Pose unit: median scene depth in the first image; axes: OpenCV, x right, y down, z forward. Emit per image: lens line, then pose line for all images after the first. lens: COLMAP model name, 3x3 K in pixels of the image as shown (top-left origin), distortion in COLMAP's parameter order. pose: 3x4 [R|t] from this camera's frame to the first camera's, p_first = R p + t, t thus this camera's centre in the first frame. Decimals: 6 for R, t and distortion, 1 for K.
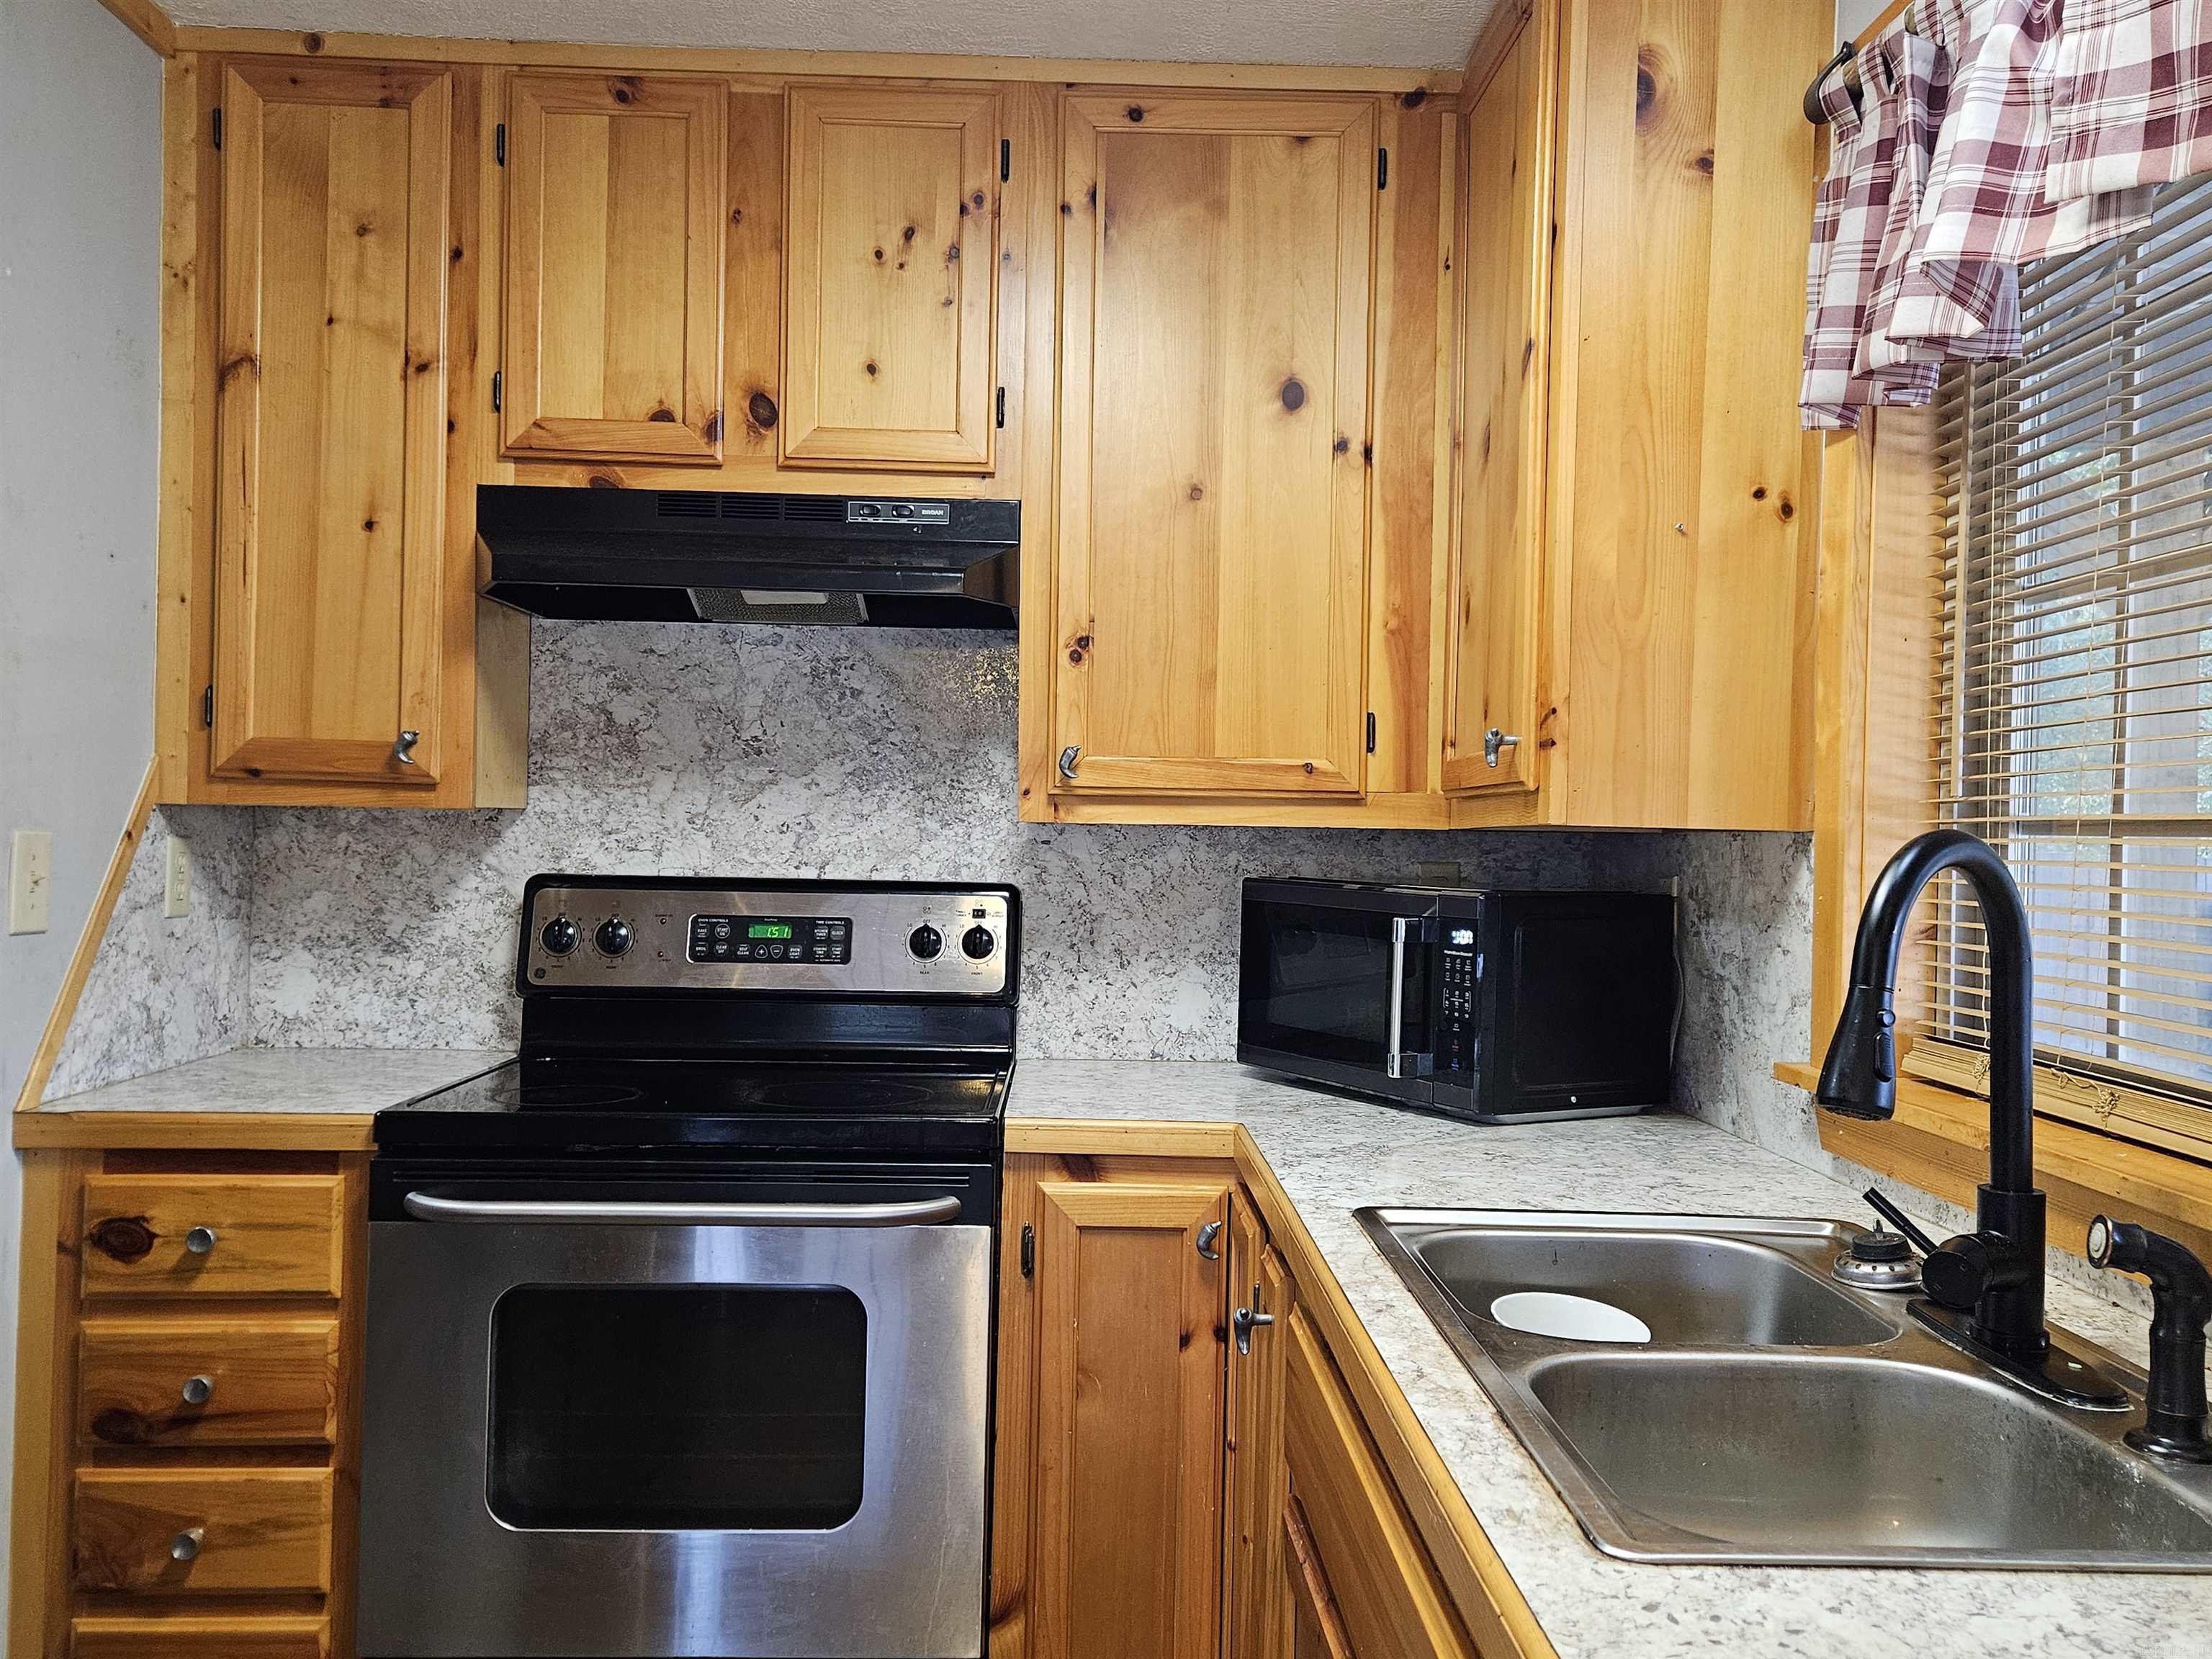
lens RADIAL K [[1813.0, 0, 1110.6], [0, 1813.0, 819.9], [0, 0, 1]] dist [0.100739, -0.097169]
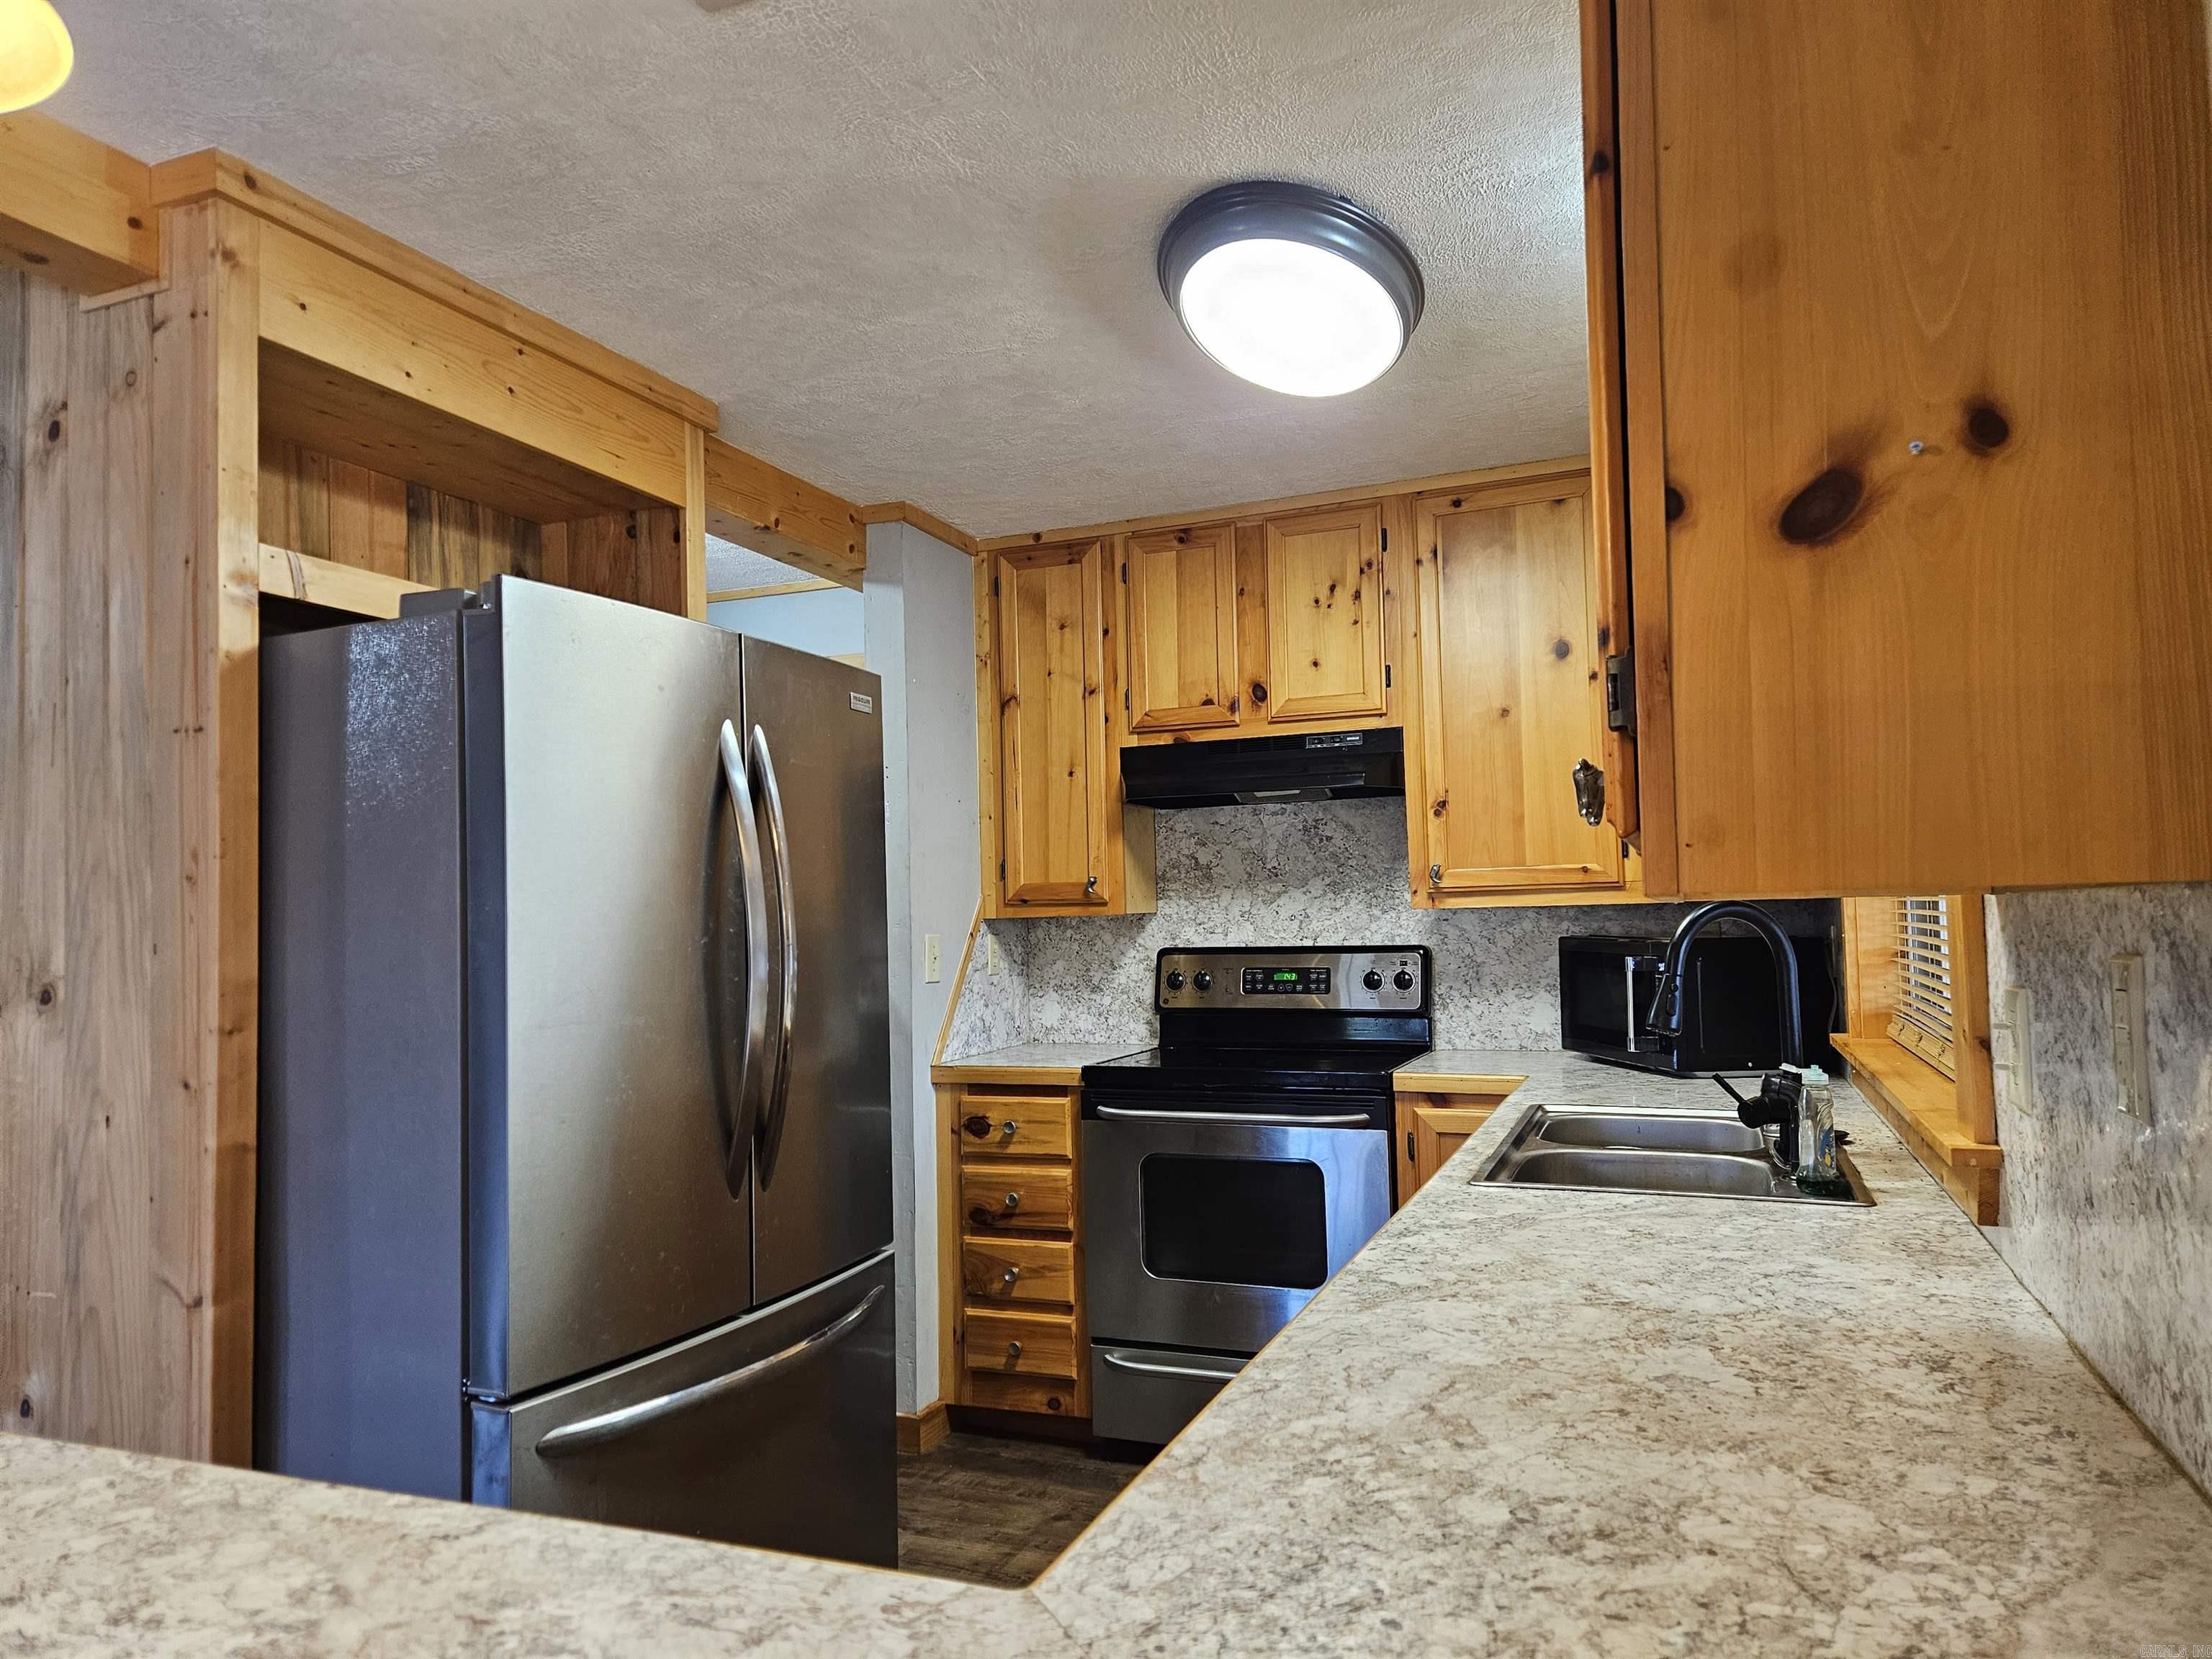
lens RADIAL K [[1467.1, 0, 1084.3], [0, 1467.1, 849.5], [0, 0, 1]] dist [0.105554, -0.100232]
pose [[0.914965, -0.060969, -0.398901, 0.232202], [0.045307, 0.997791, -0.048586, -0.001447], [0.400982, 0.026381, 0.915706, -0.431197]]
